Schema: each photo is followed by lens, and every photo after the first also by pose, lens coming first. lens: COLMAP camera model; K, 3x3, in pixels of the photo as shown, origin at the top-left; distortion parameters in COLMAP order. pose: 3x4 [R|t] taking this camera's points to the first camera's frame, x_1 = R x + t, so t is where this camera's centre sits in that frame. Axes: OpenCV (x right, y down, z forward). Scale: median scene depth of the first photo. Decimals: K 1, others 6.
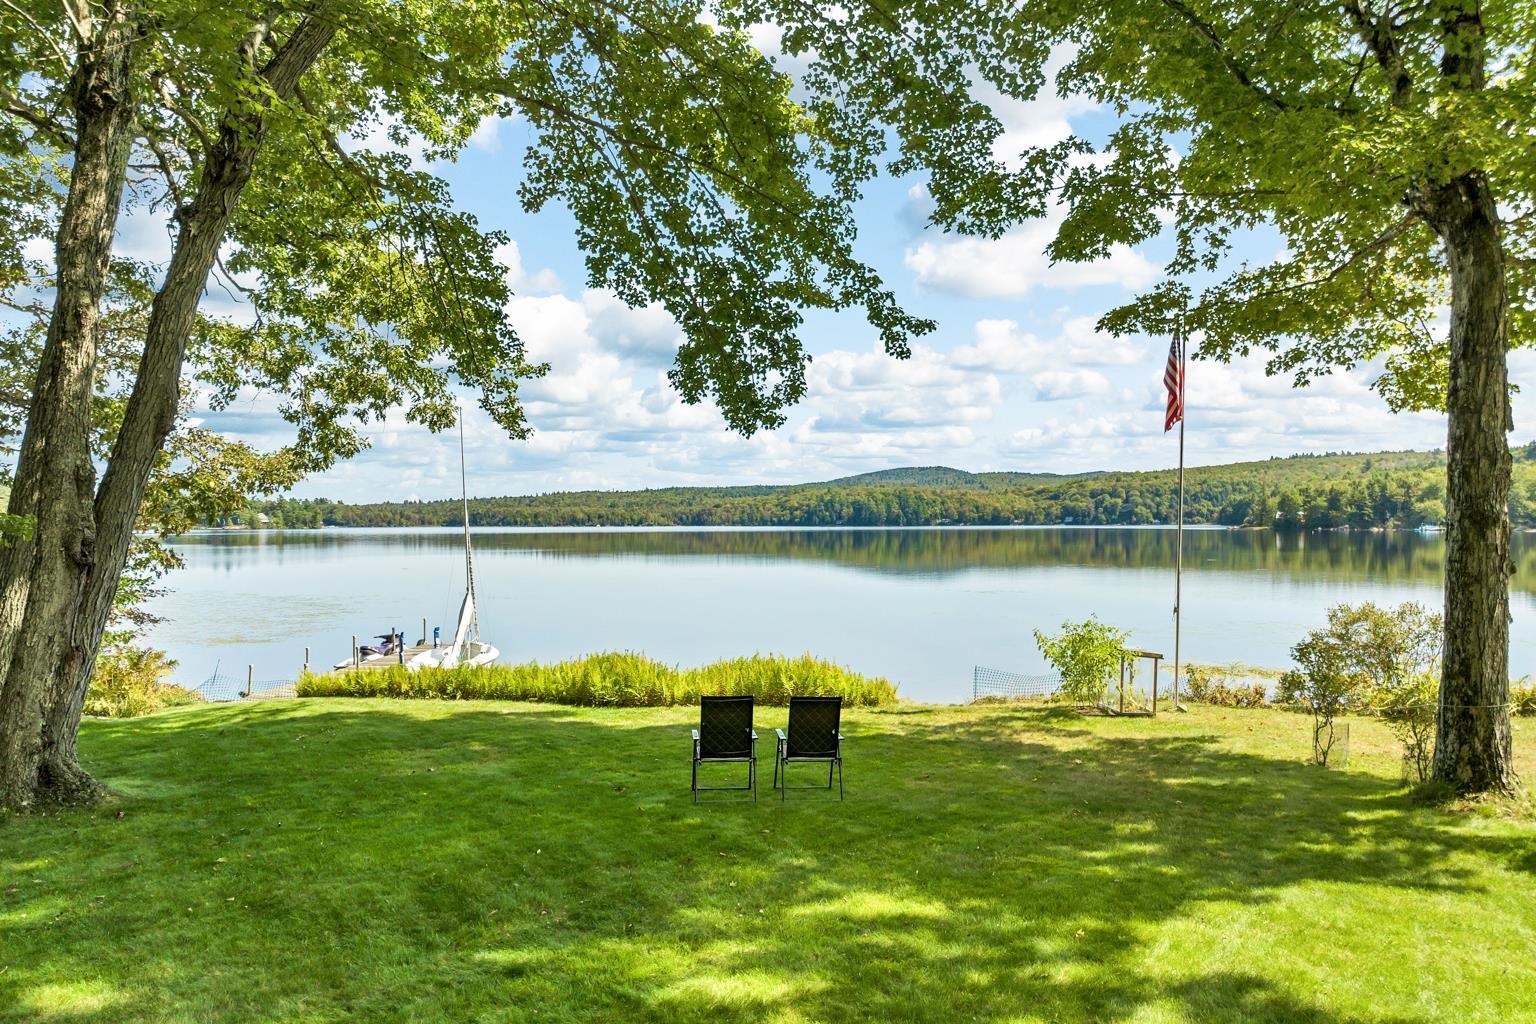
lens RADIAL K [[1116.3, 0, 776.5], [0, 1116.3, 506.2], [0, 0, 1]] dist [-0.038226, 0.006783]
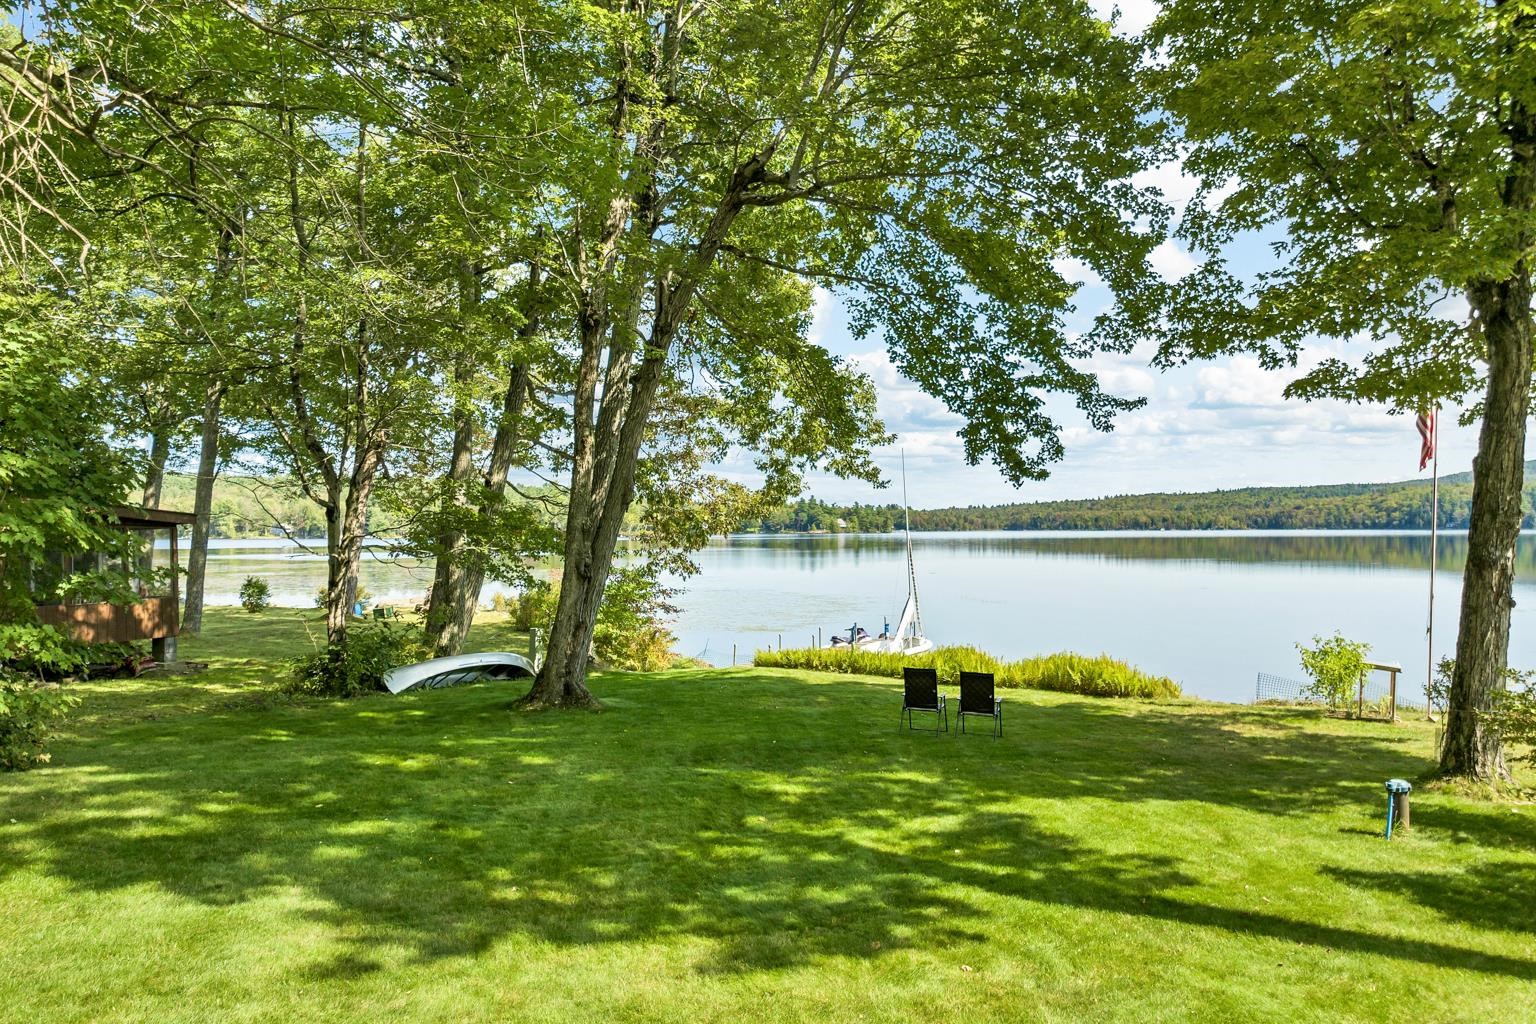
lens RADIAL K [[1116.3, 0, 768.7], [0, 1116.3, 519.0], [0, 0, 1]] dist [-0.038226, 0.006783]
pose [[0.876110, -0.005160, -0.482083, 0.295060], [0.009138, 0.999941, 0.005905, -0.028952], [0.482024, -0.009579, 0.876106, -0.267786]]
